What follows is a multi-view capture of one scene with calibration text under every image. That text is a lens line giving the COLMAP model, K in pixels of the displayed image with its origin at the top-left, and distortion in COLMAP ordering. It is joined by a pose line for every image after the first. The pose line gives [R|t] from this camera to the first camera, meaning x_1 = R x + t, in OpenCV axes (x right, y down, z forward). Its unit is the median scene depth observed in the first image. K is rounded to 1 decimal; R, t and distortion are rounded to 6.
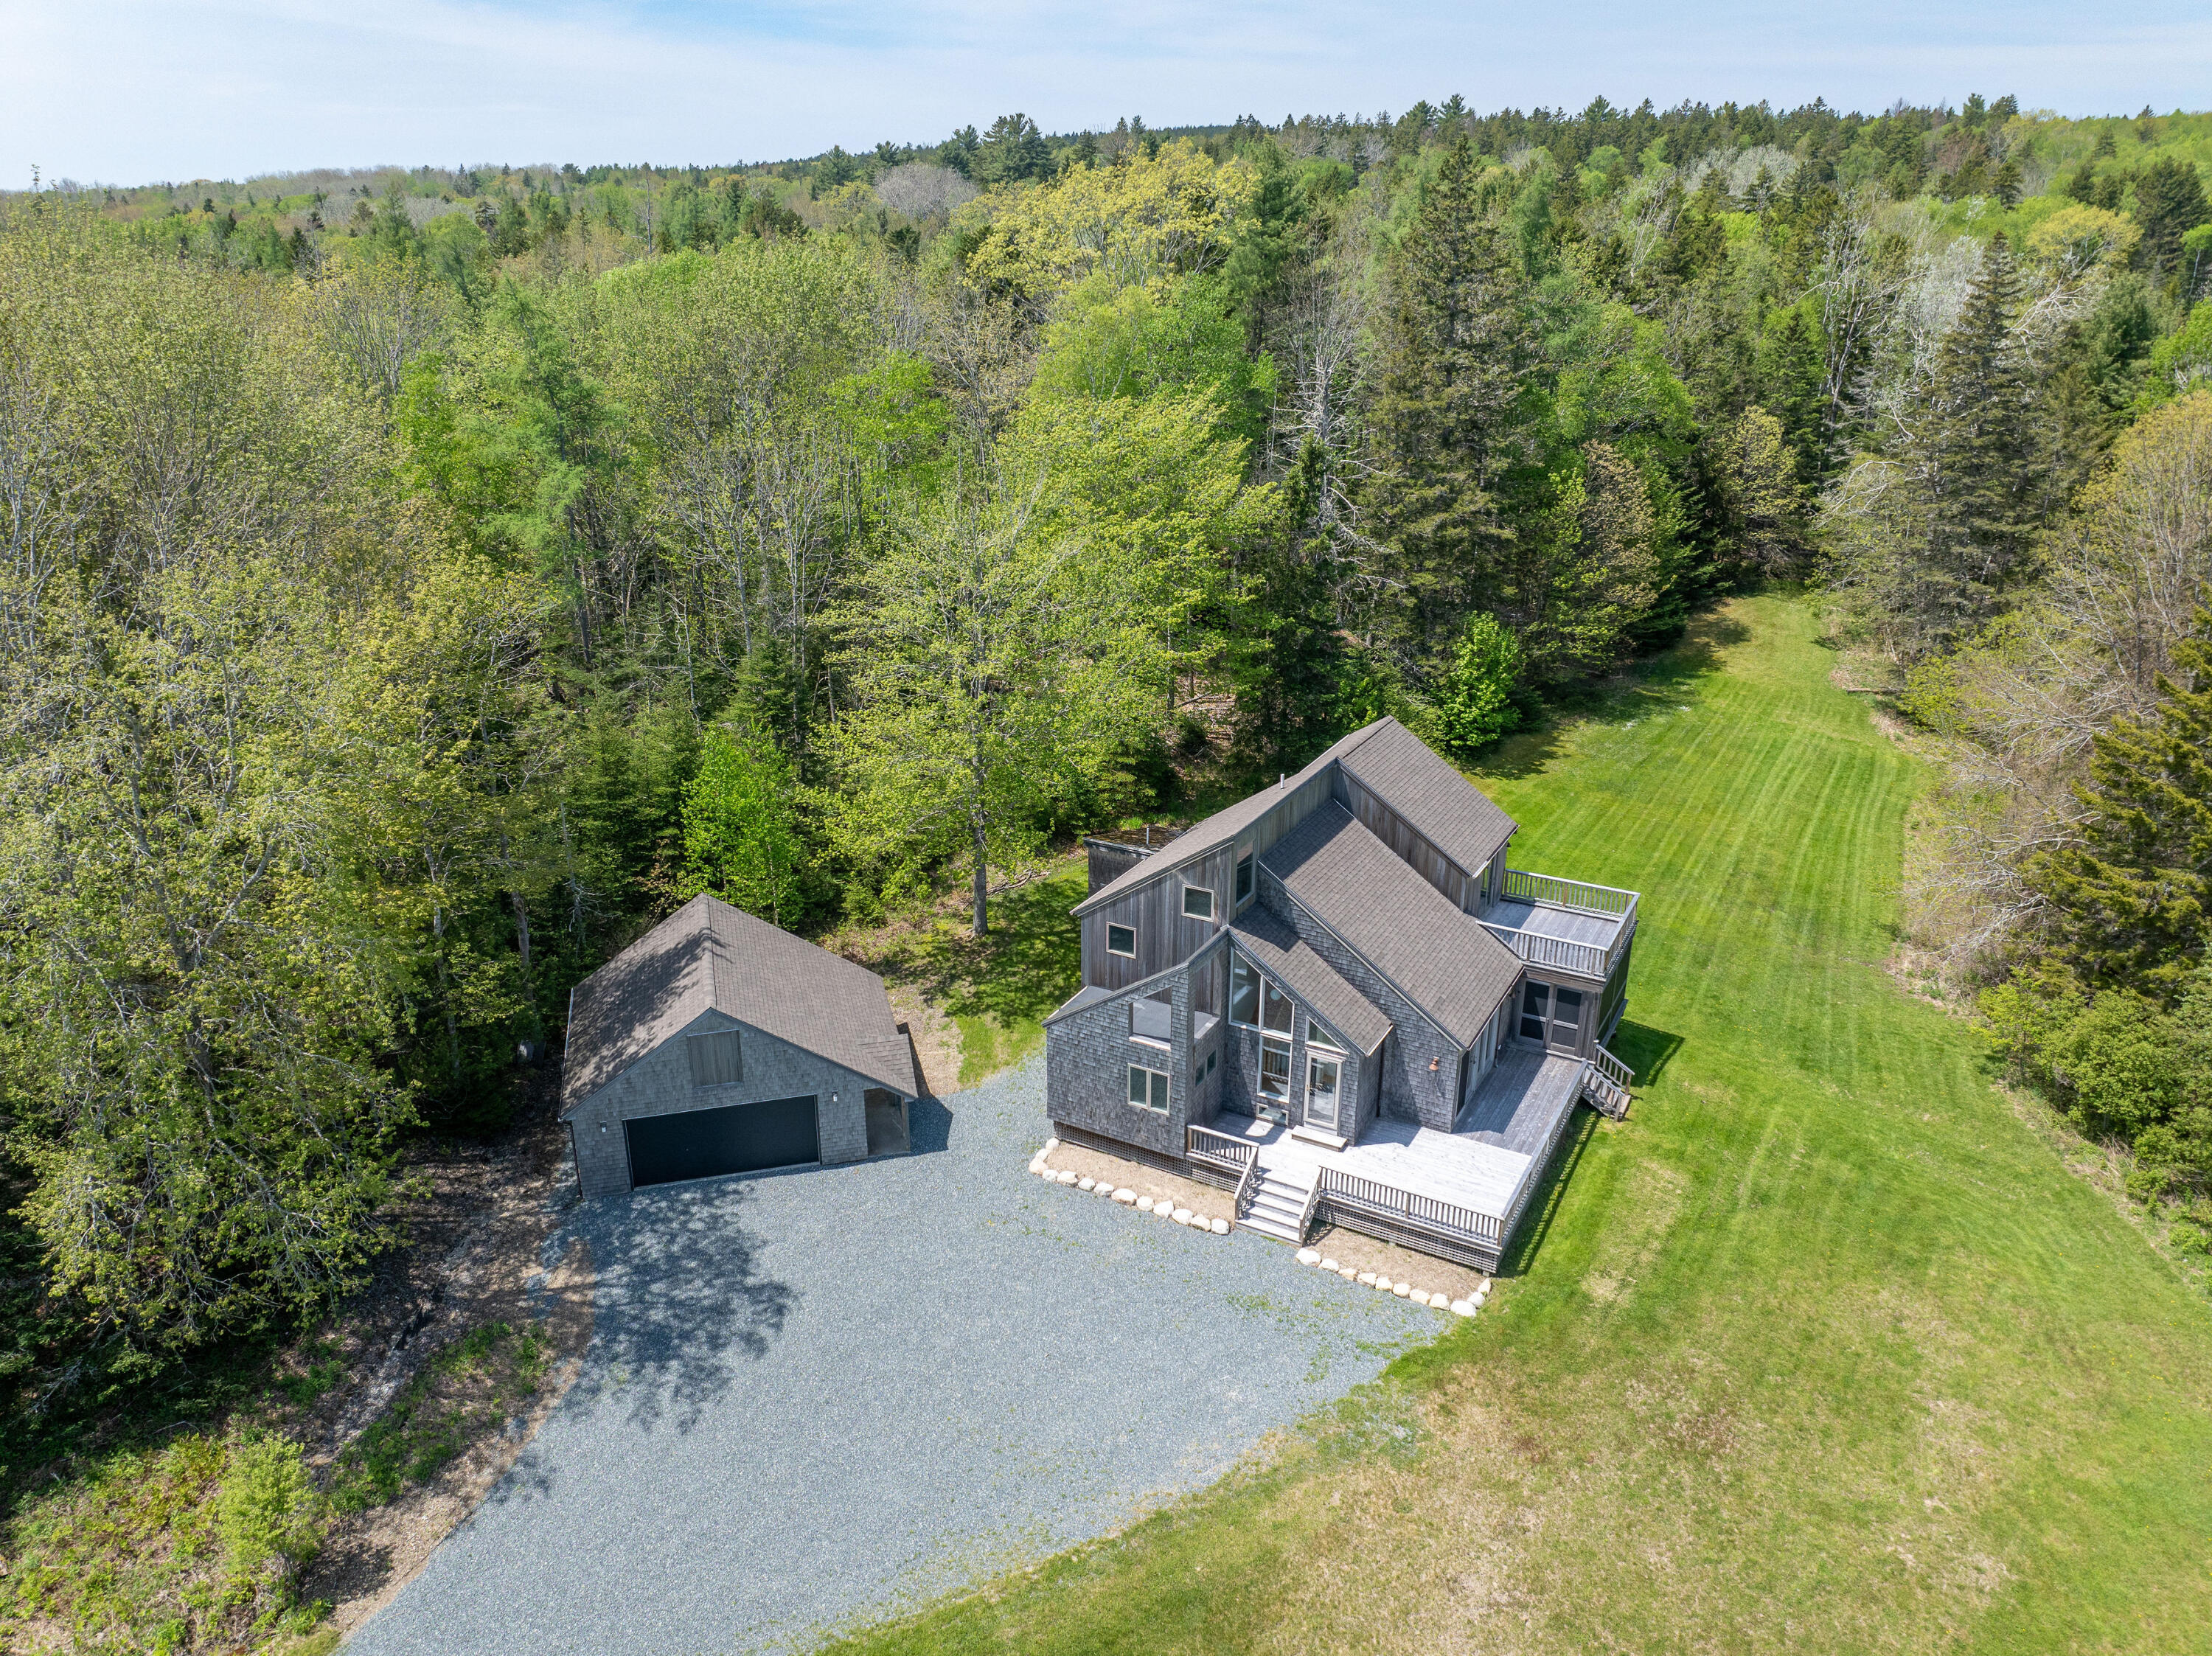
lens RADIAL K [[1629.6, 0, 1095.0], [0, 1629.6, 817.0], [0, 0, 1]] dist [-0.047198, 0.009017]
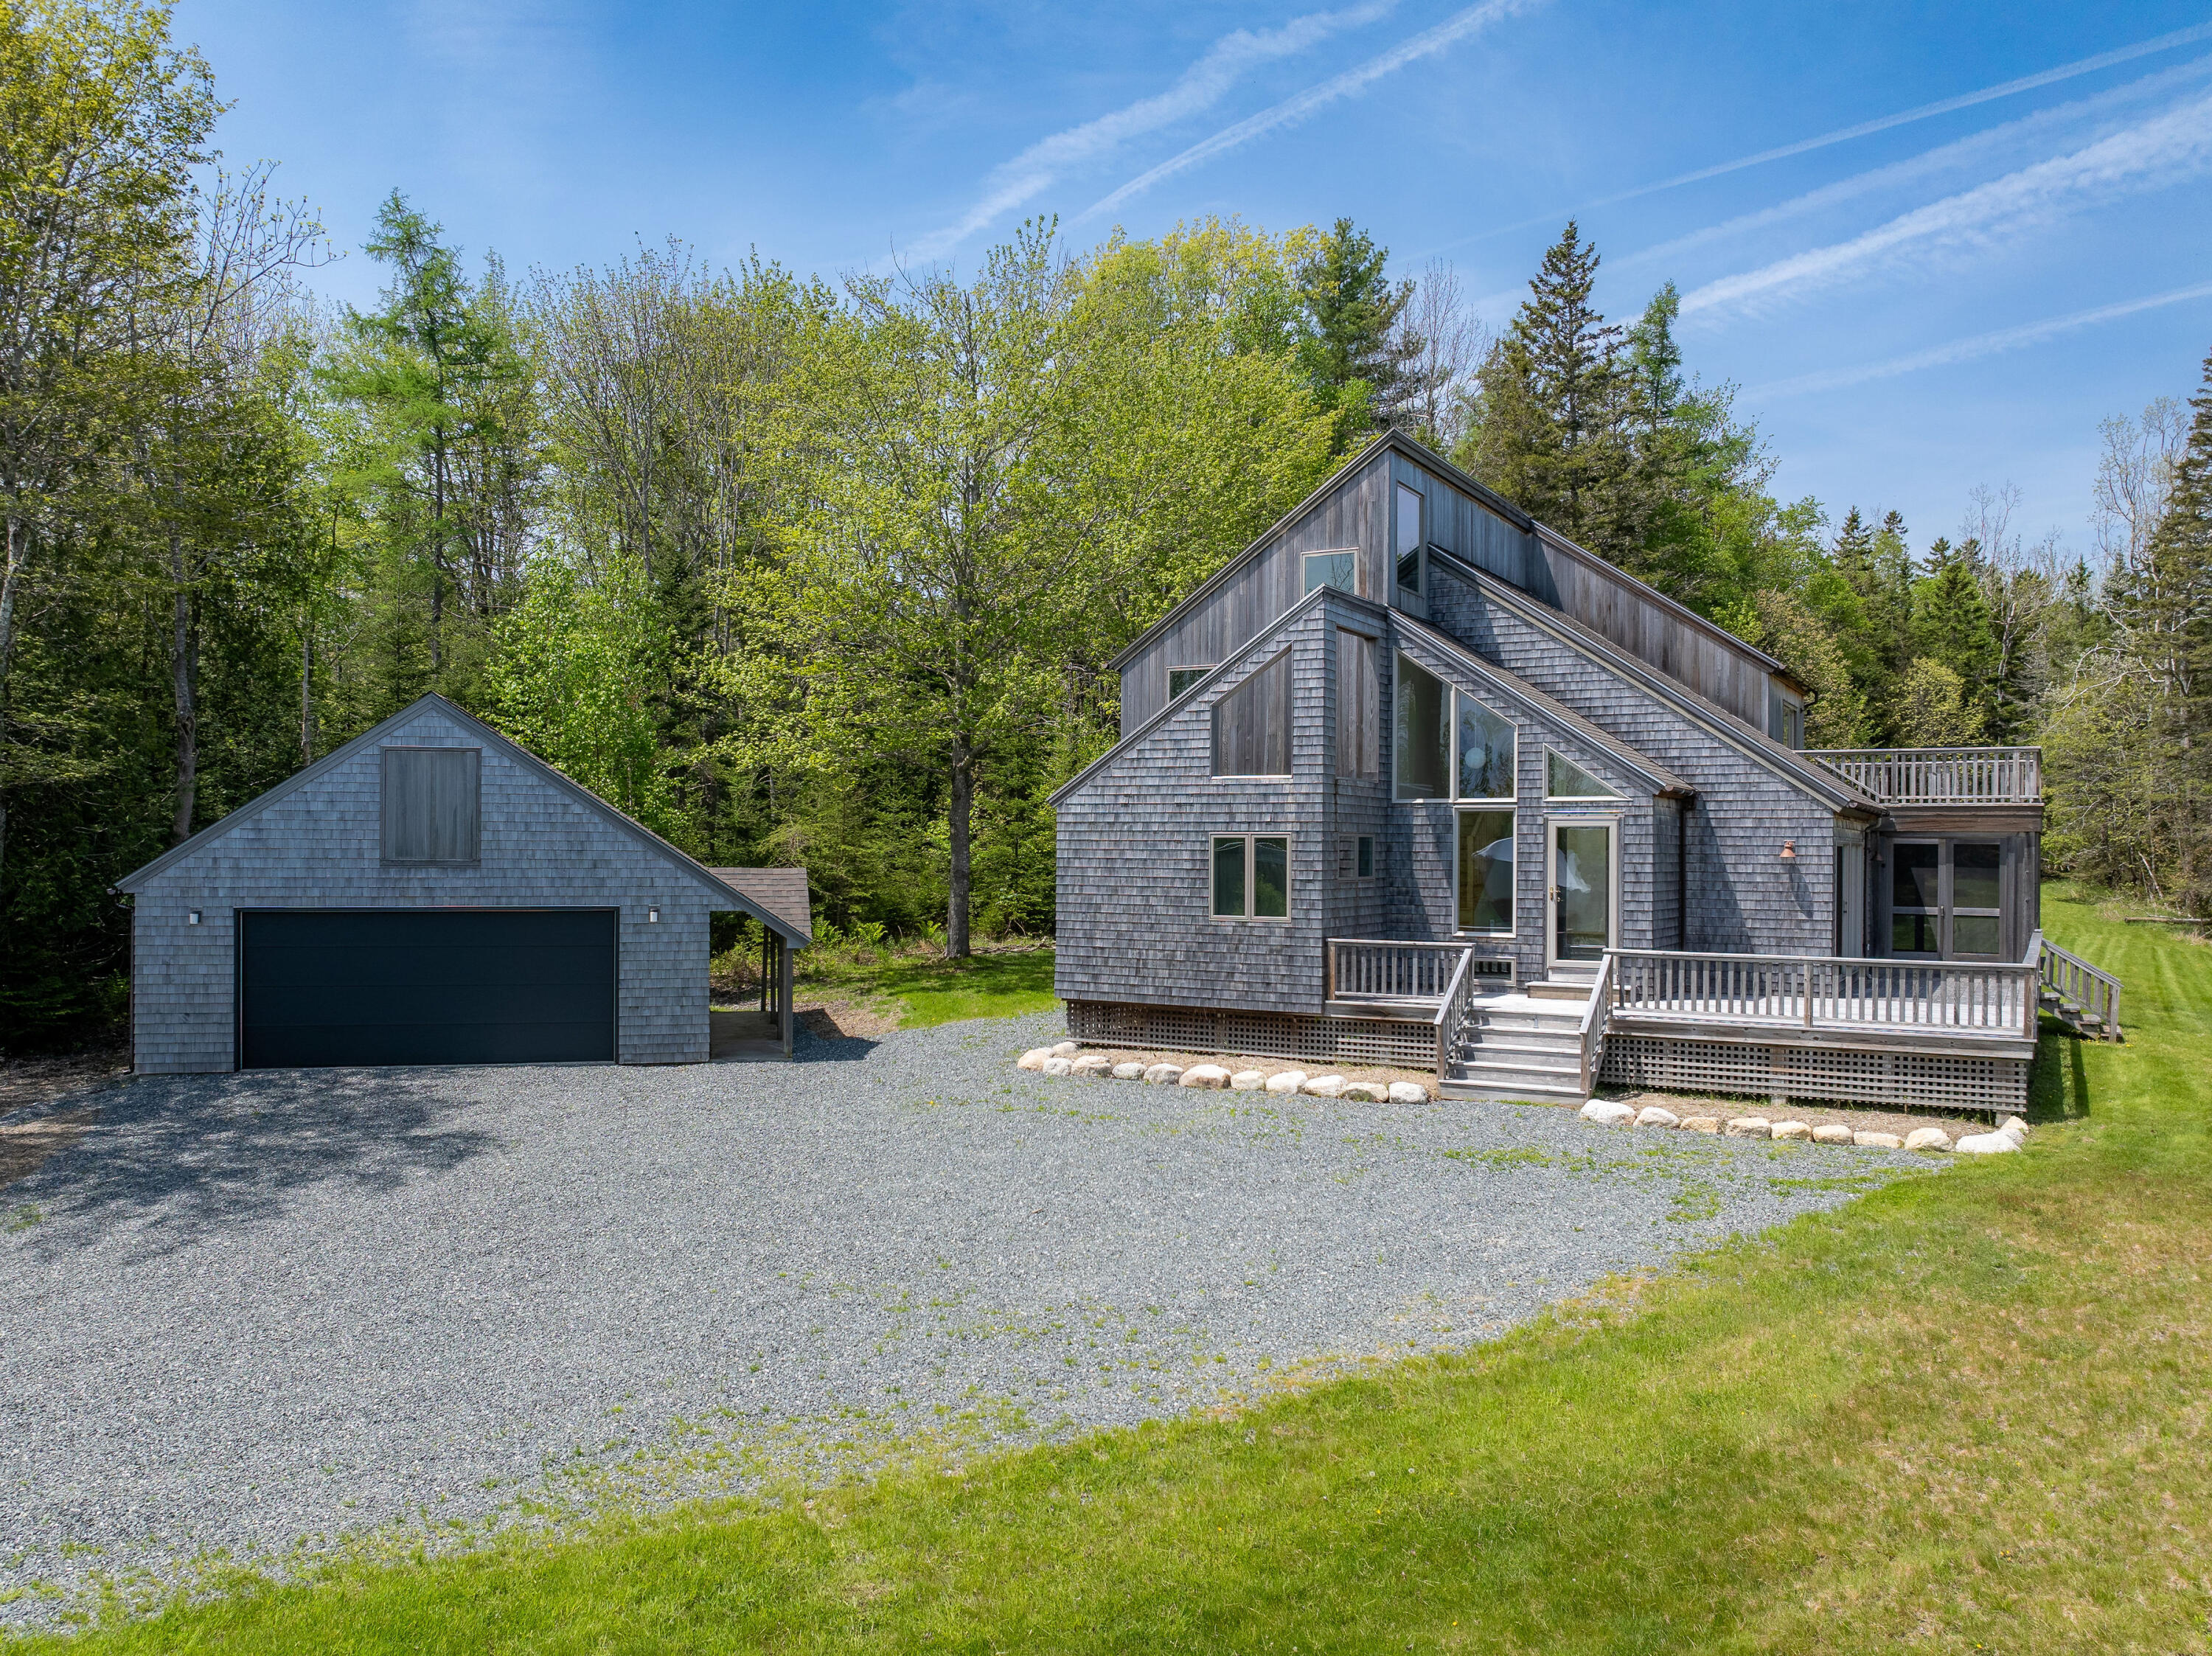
lens RADIAL K [[1711.9, 0, 1112.3], [0, 1711.9, 837.6], [0, 0, 1]] dist [-0.045515, -0.000217]
pose [[0.999927, 0.006655, -0.010111, -0.005648], [-0.009863, 0.932168, -0.361891, 0.352523], [0.007017, 0.361964, 0.932166, 0.482004]]
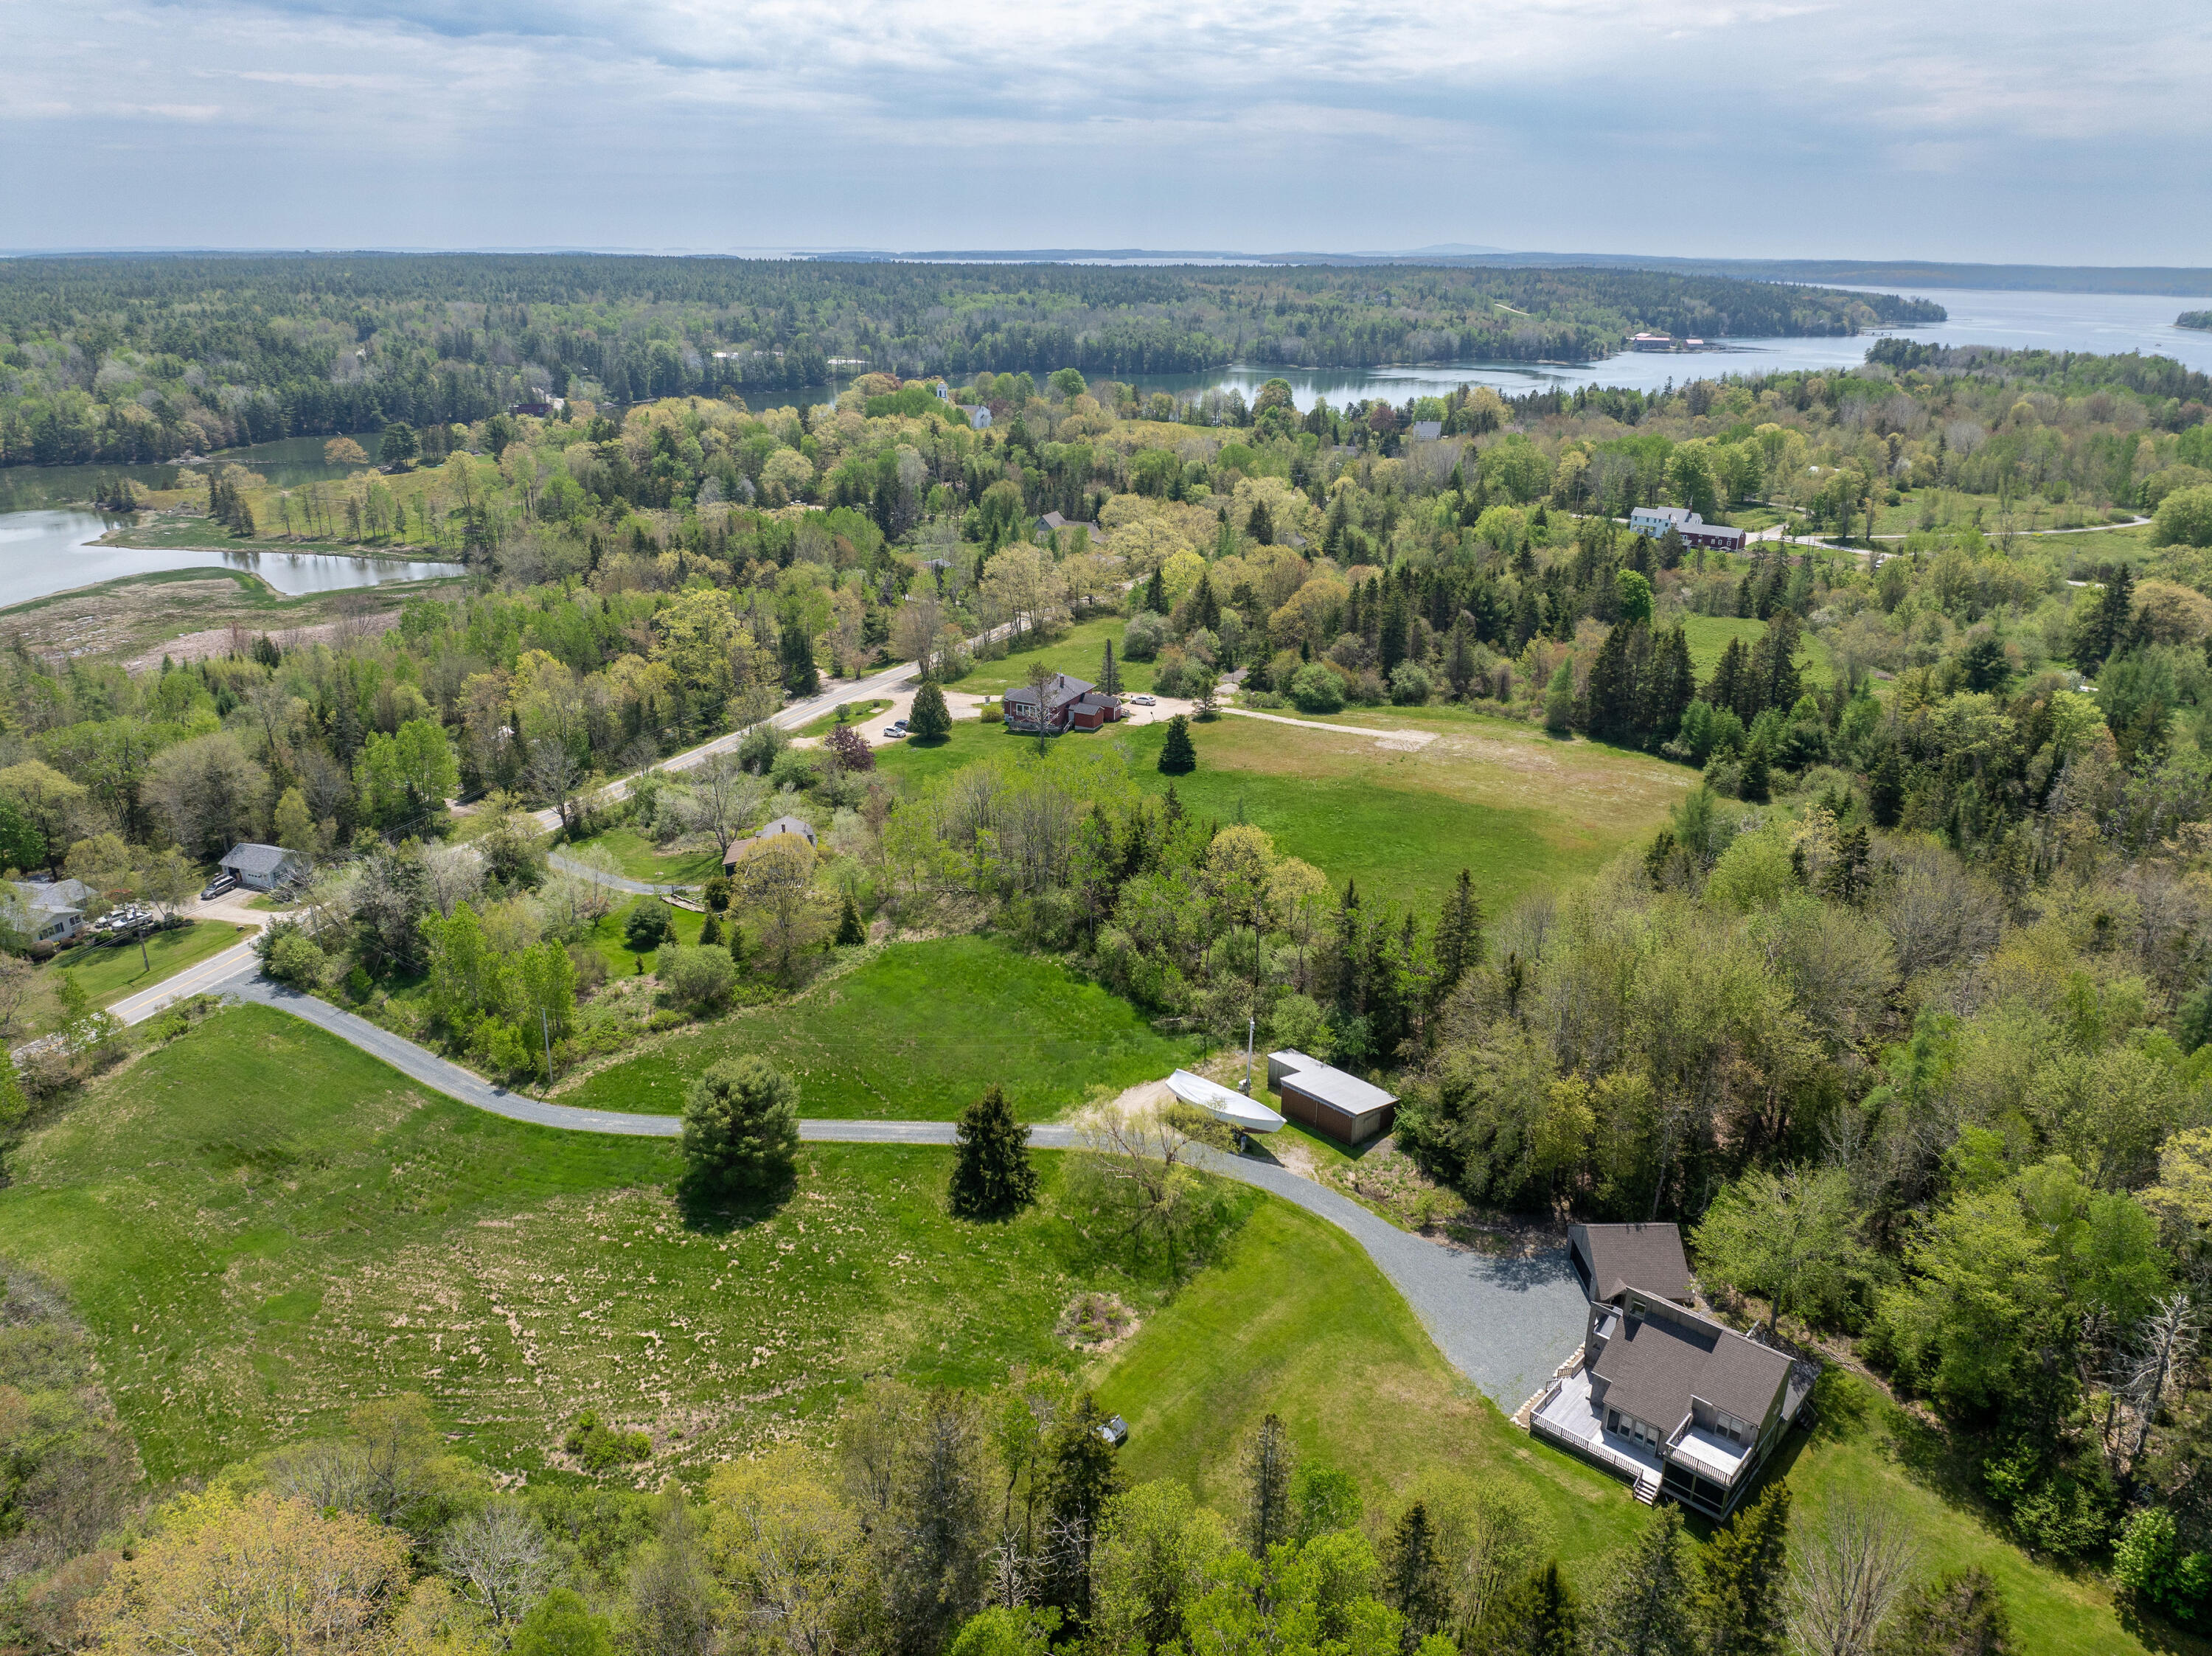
lens RADIAL K [[1629.6, 0, 1106.9], [0, 1629.6, 828.0], [0, 0, 1]] dist [-0.047198, 0.009017]
pose [[-0.272787, 0.307100, -0.911744, 2.675558], [-0.347287, 0.852355, 0.391002, -1.467473], [0.897206, 0.423297, -0.125859, 0.197572]]
